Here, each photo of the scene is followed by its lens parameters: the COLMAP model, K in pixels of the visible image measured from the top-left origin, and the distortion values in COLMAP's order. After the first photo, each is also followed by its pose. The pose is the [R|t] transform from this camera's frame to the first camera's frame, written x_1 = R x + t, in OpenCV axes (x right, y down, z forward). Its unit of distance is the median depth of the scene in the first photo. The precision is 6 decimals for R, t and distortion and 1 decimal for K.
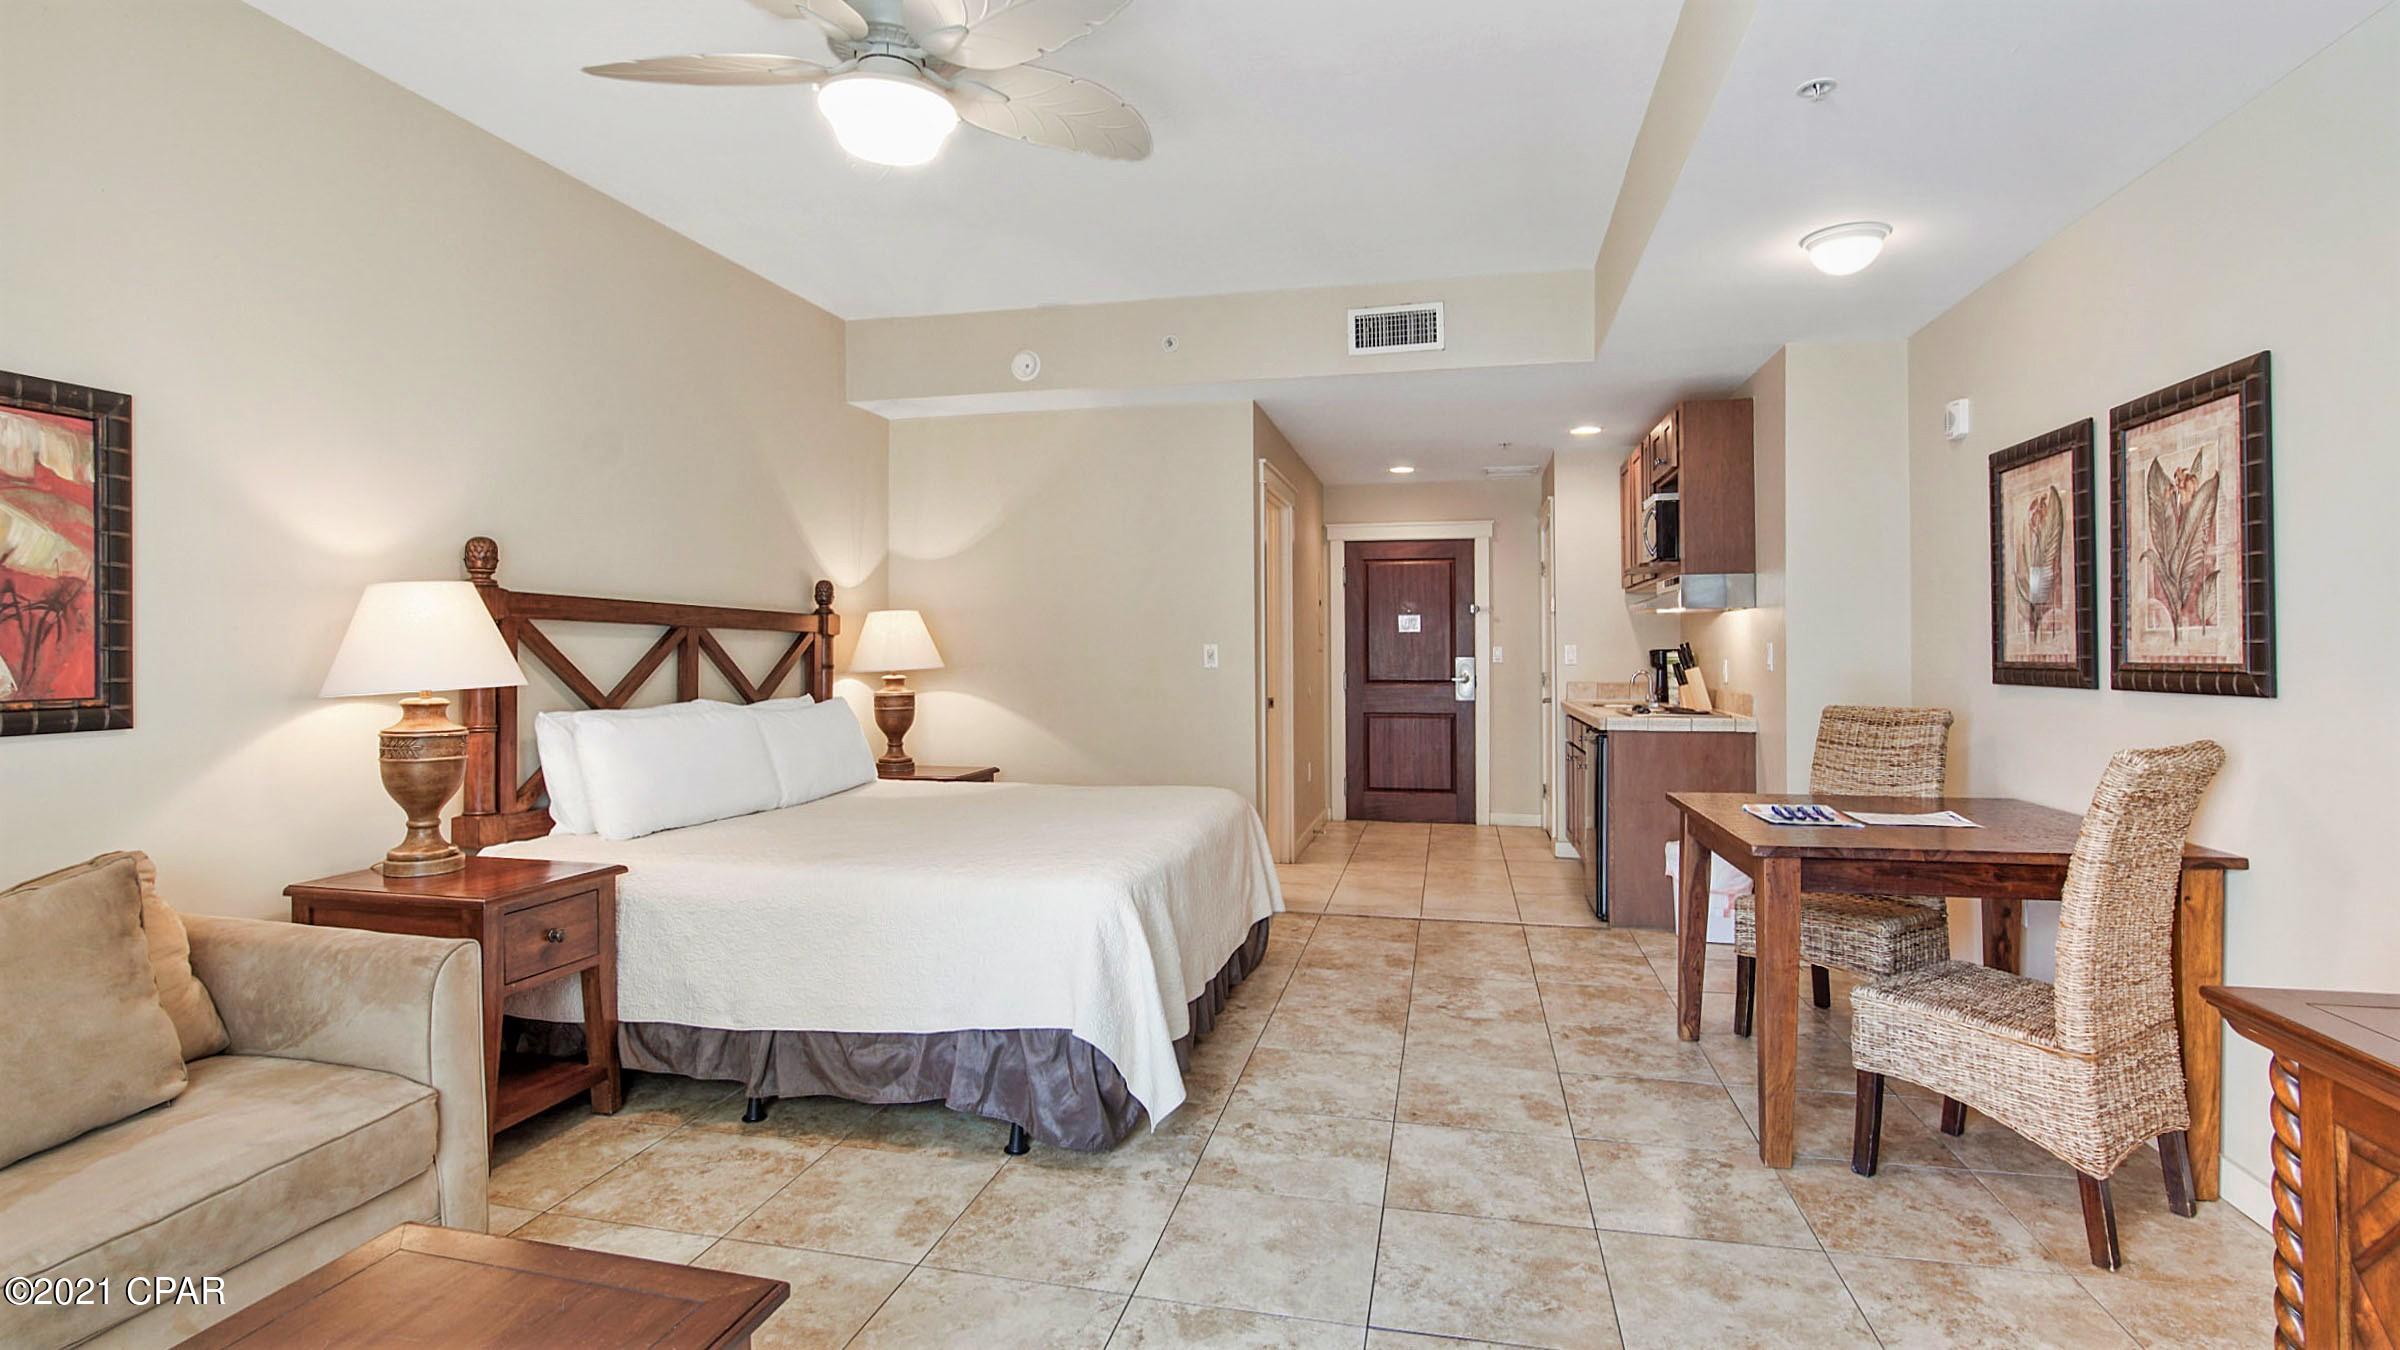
lens RADIAL K [[1113.7, 0, 1156.3], [0, 1113.7, 644.0], [0, 0, 1]] dist [-0.011680, -0.000717]
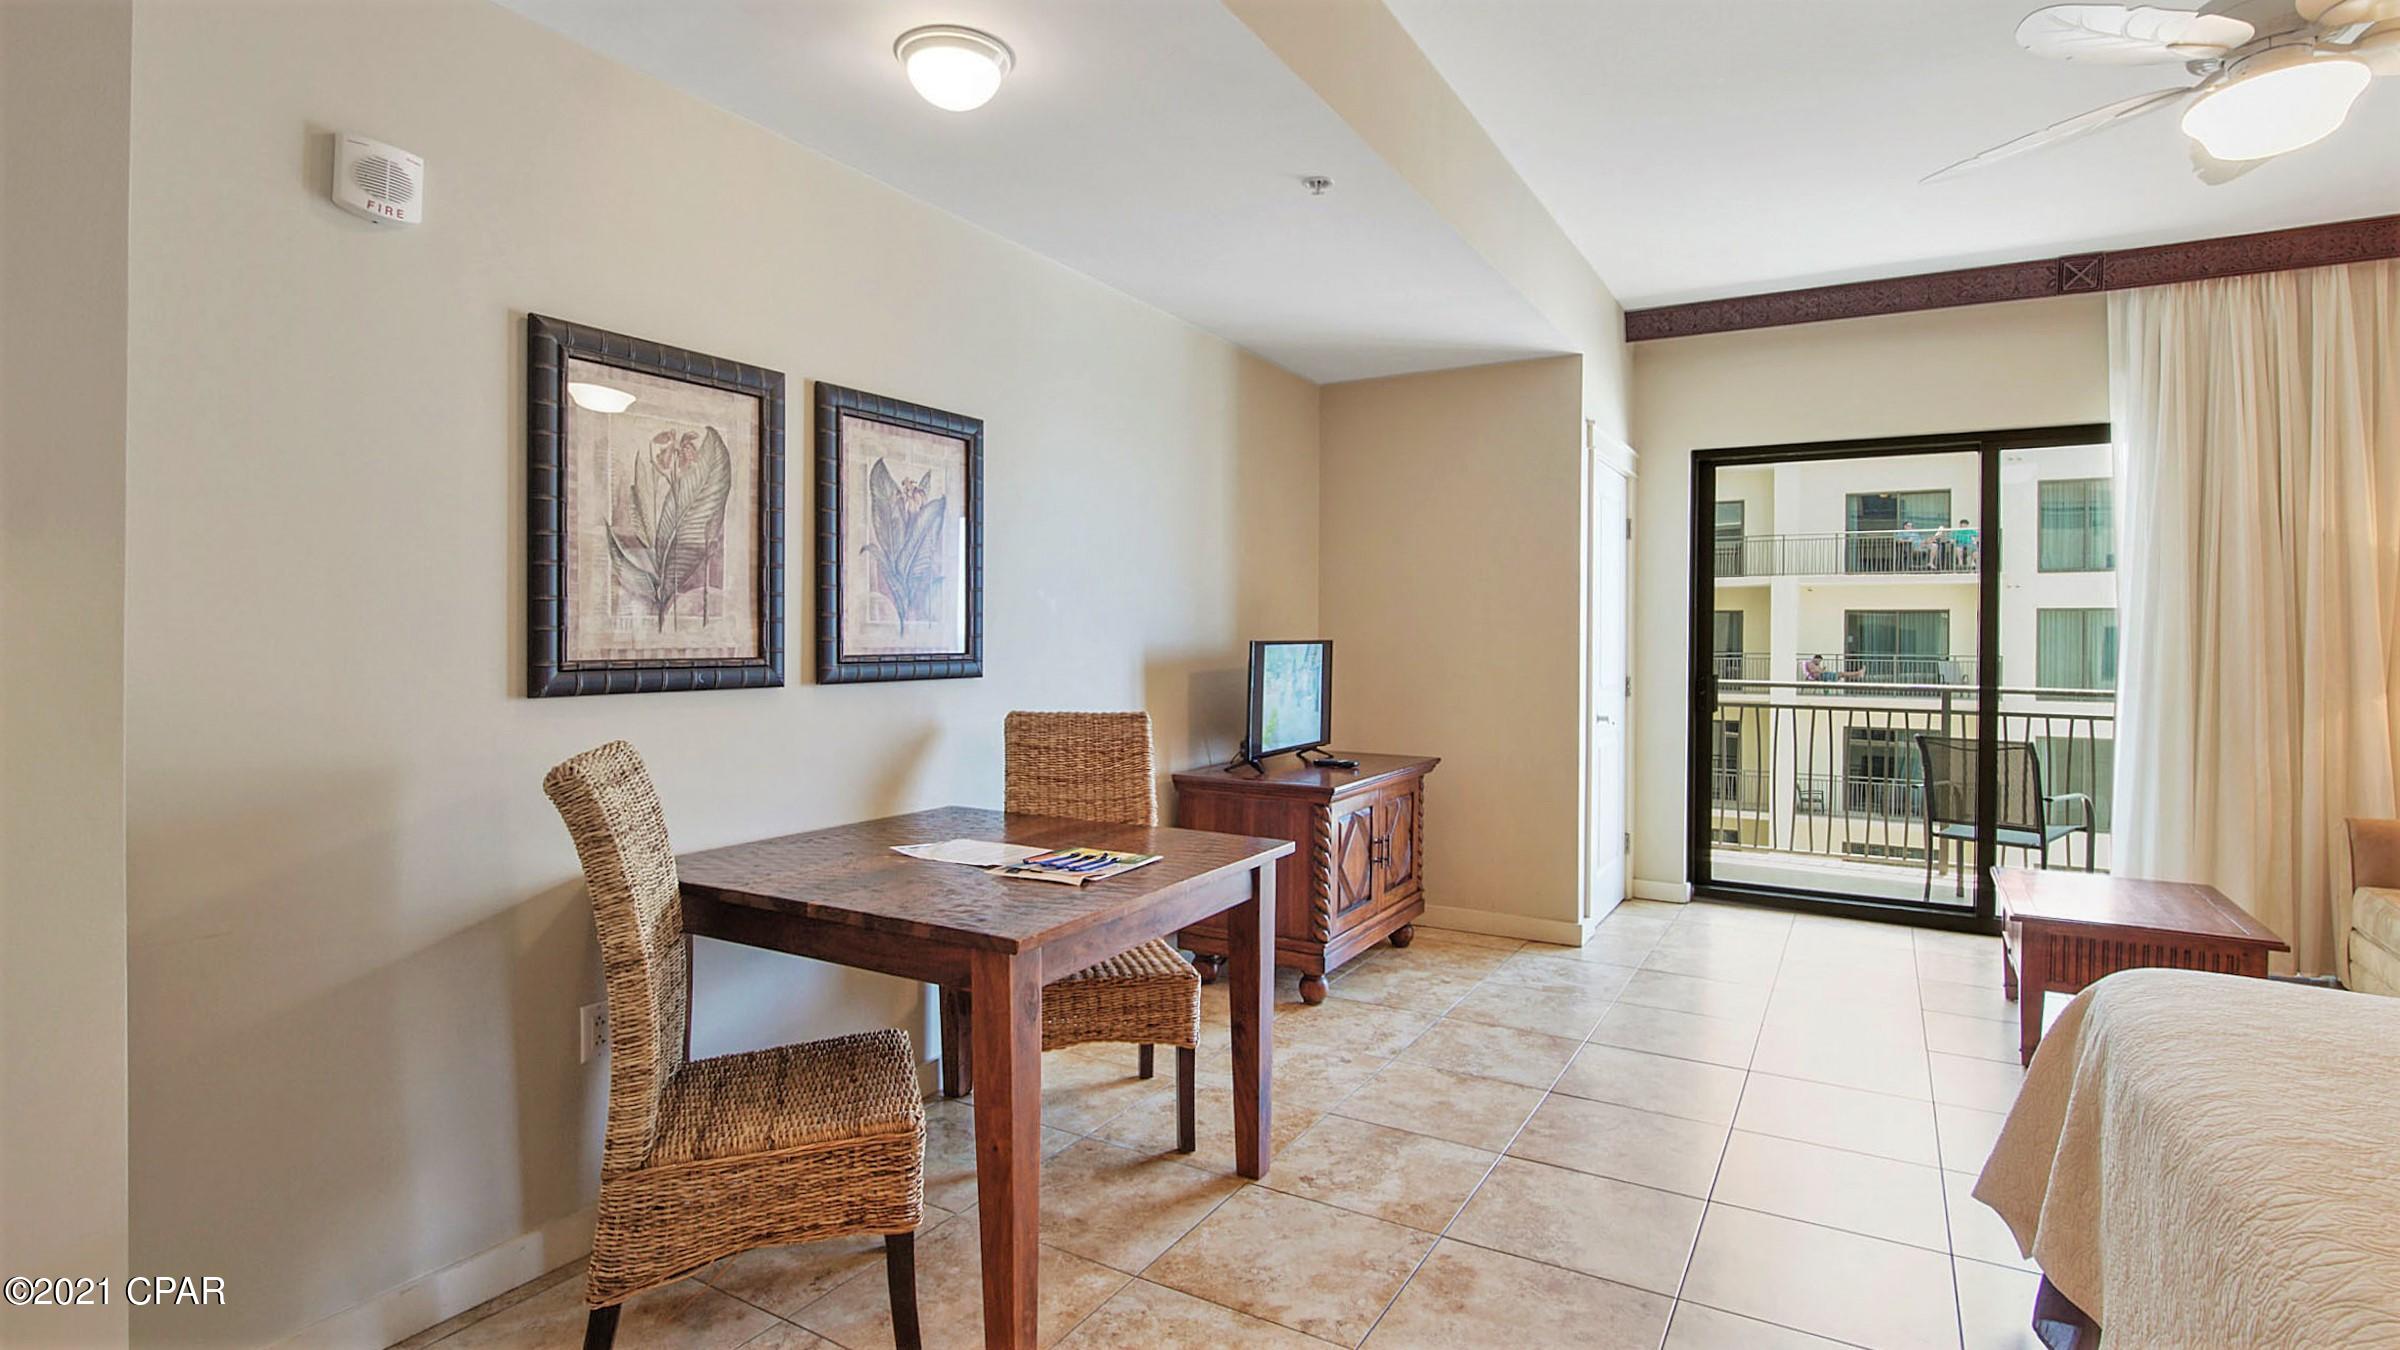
lens RADIAL K [[1113.7, 0, 1156.3], [0, 1113.7, 644.0], [0, 0, 1]] dist [-0.011680, -0.000717]
pose [[-0.951513, -0.005093, 0.307567, 0.278658], [-0.005748, 0.999983, -0.001225, 0.005217], [-0.307555, -0.002933, -0.951526, 1.583111]]
